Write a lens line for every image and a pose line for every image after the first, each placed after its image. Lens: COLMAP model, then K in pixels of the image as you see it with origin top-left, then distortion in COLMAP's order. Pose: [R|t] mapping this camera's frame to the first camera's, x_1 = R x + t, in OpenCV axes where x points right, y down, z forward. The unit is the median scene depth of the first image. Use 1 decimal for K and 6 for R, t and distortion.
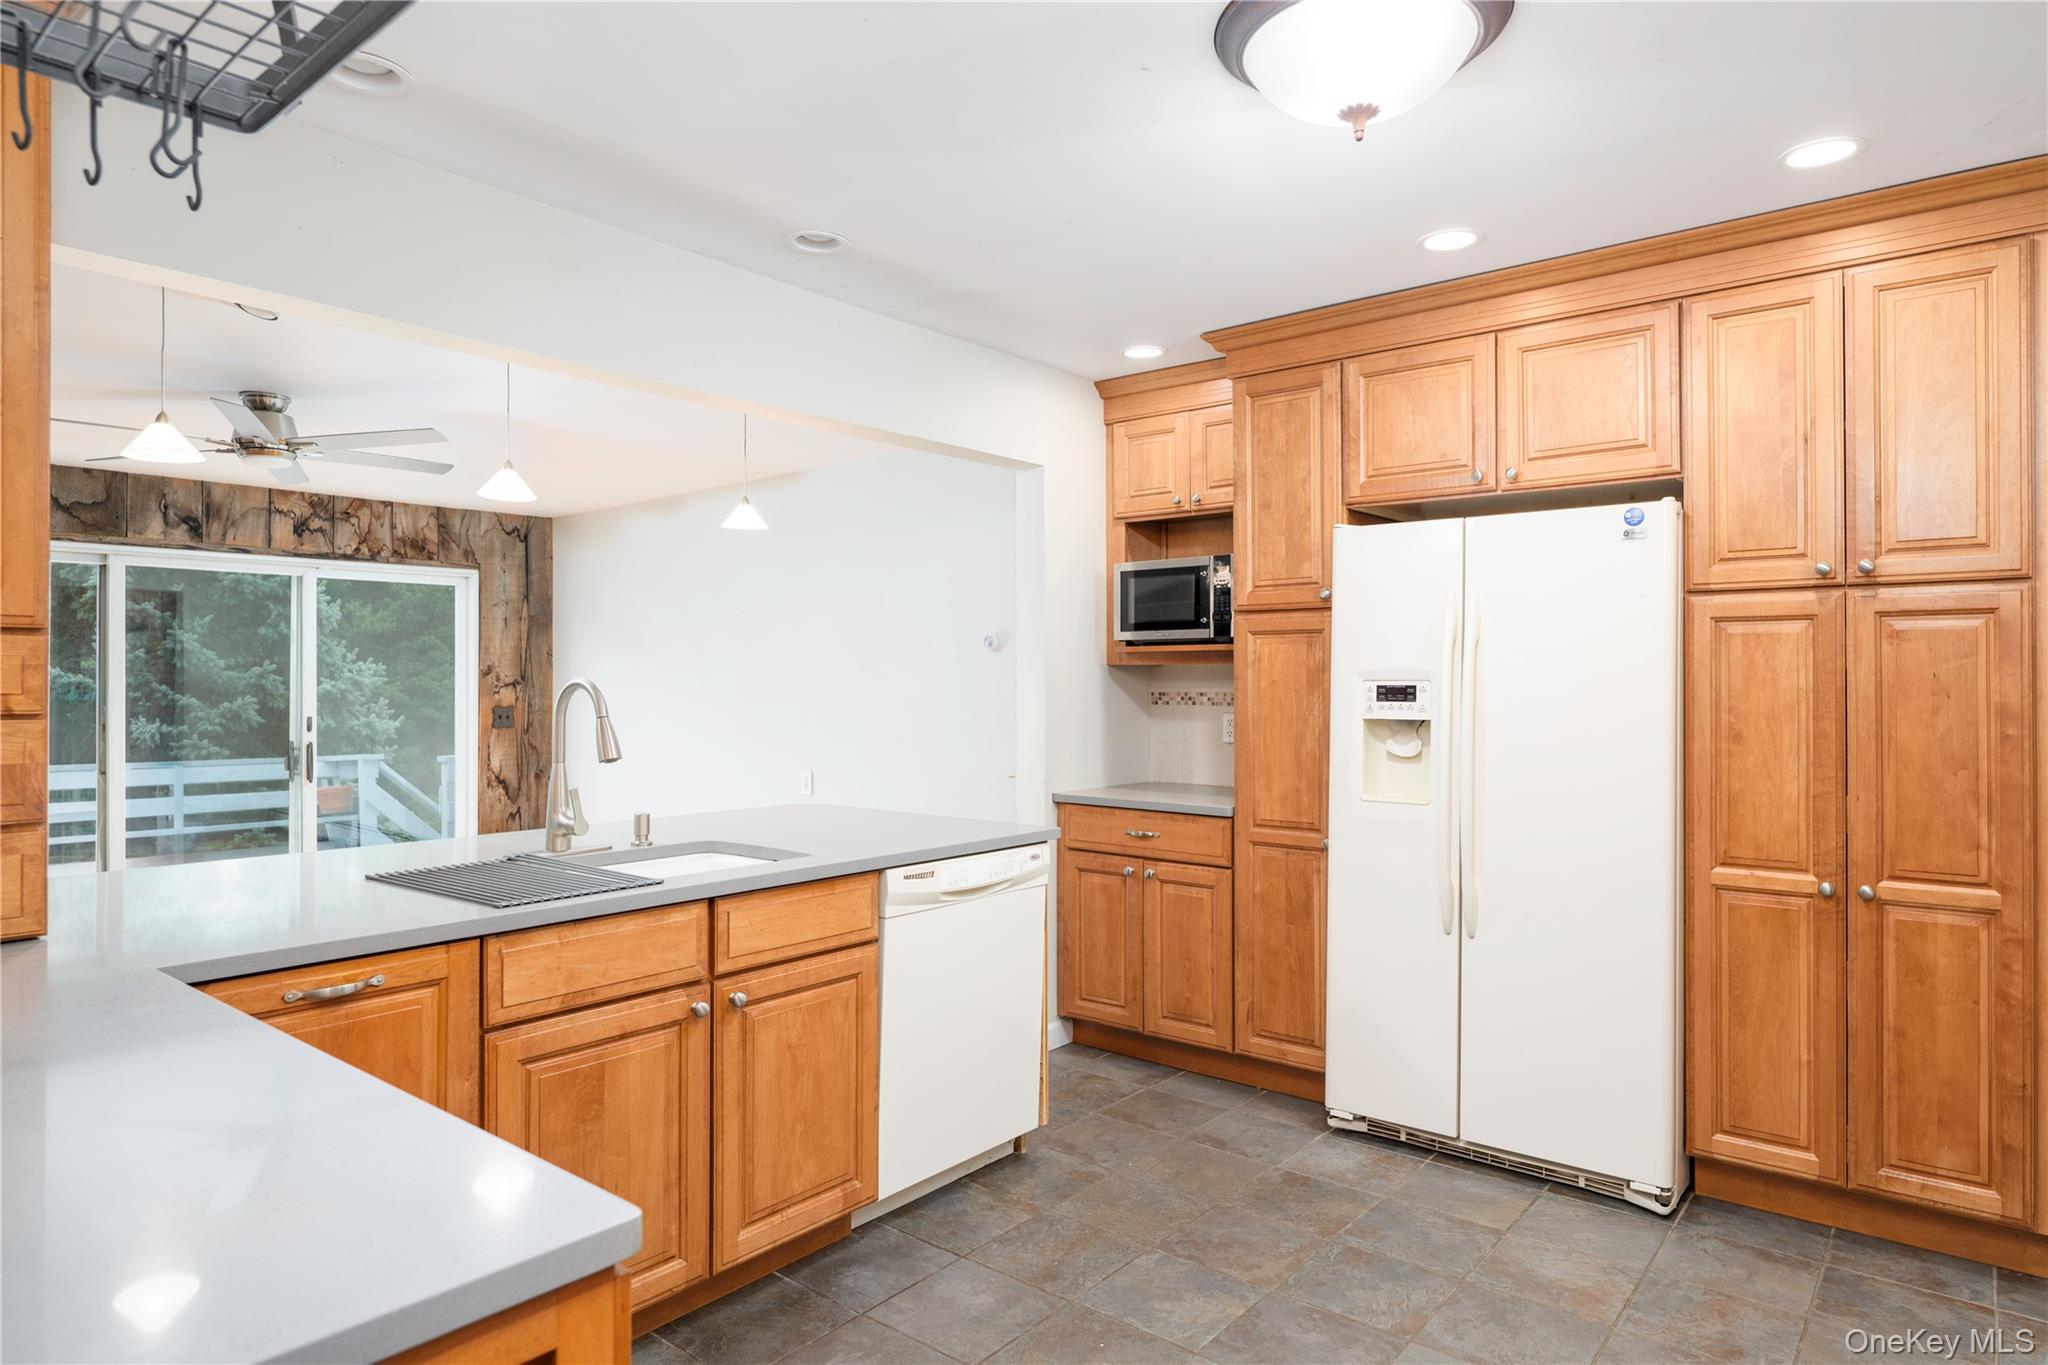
lens RADIAL K [[1152.9, 0, 1030.0], [0, 1152.9, 671.8], [0, 0, 1]] dist [-0.000082, -0.000464]
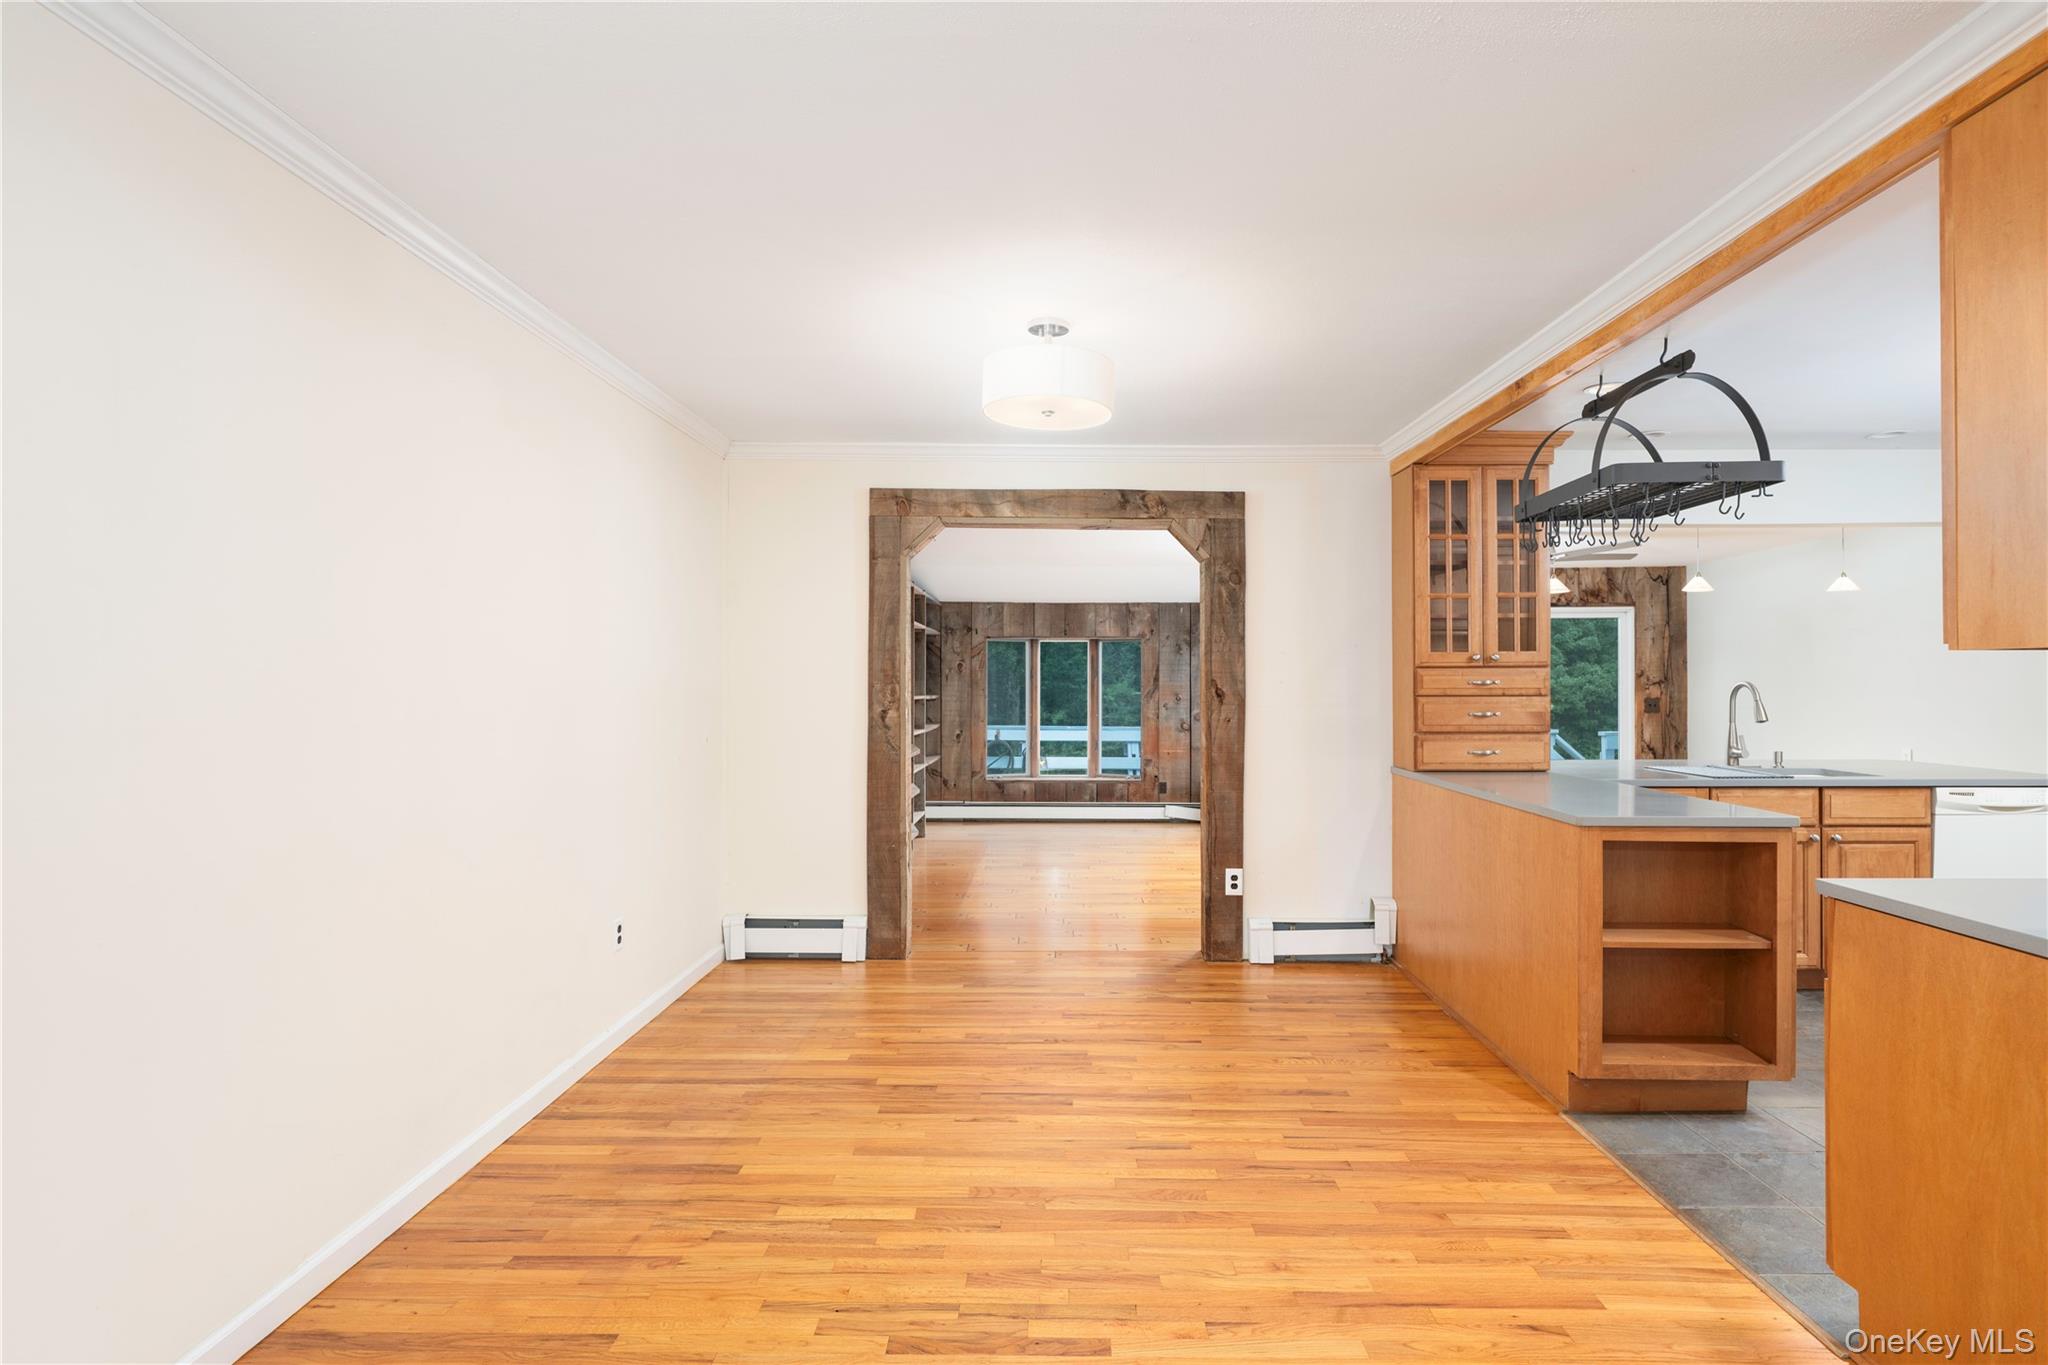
lens RADIAL K [[1025.1, 0, 1068.0], [0, 1025.1, 671.7], [0, 0, 1]] dist [-0.001613, 0.000932]
pose [[0.618292, -0.005235, -0.785931, 0.124407], [0.006380, 0.999978, -0.001641, -0.007090], [0.785922, -0.004000, 0.618312, -0.445589]]
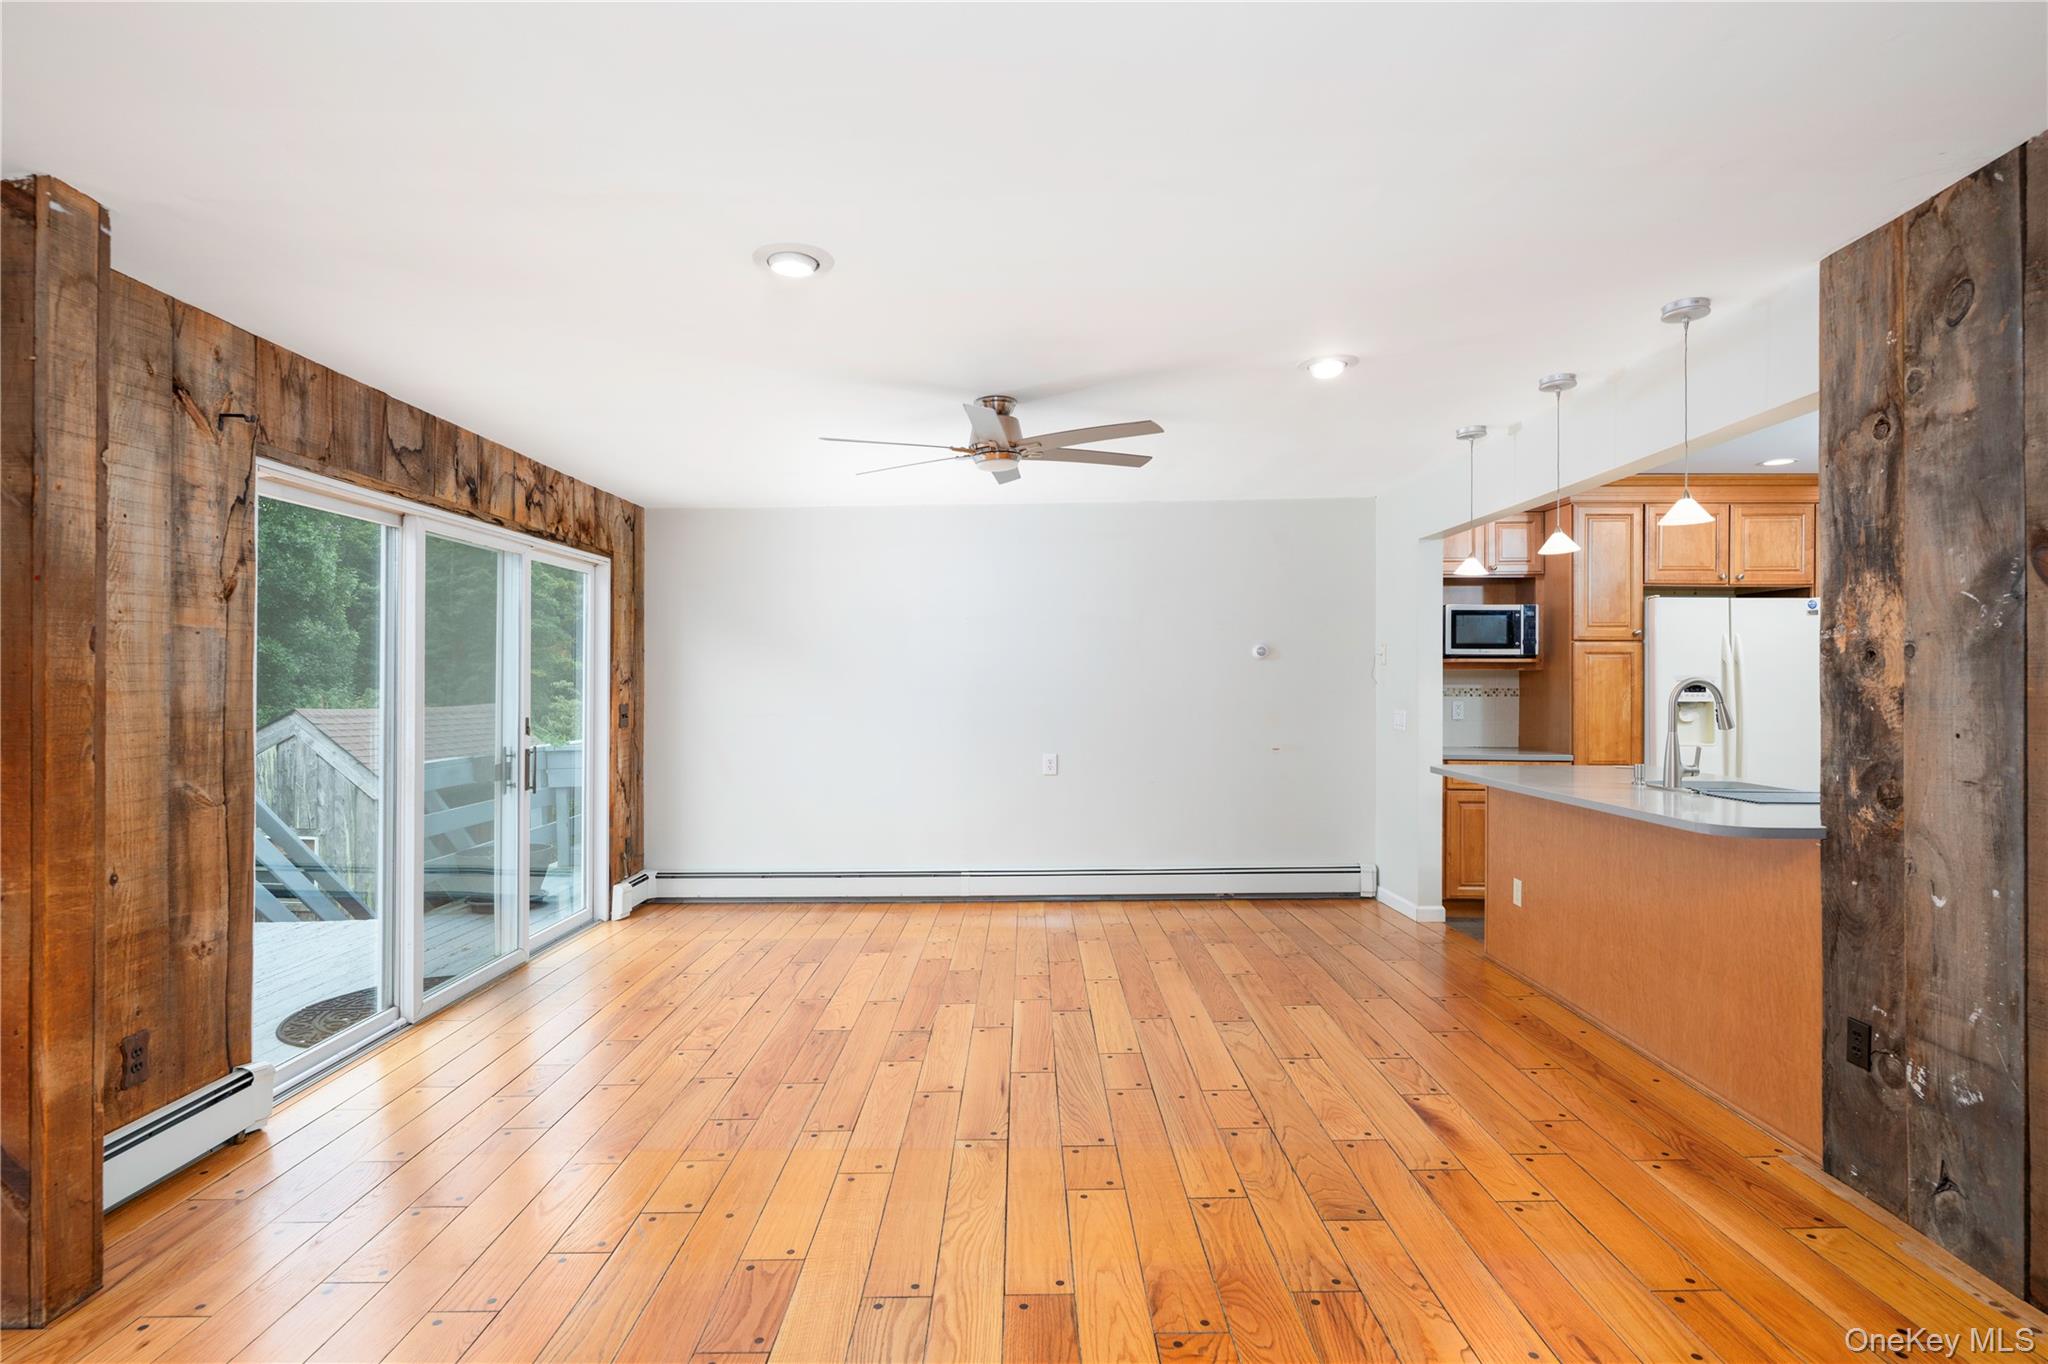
lens RADIAL K [[1025.1, 0, 1002.3], [0, 1025.1, 682.7], [0, 0, 1]] dist [-0.001613, 0.000932]
pose [[0.803242, 0.004887, 0.595633, -0.800599], [-0.008238, 0.999962, 0.002906, 0.007676], [-0.595596, -0.007242, 0.803251, 0.164420]]
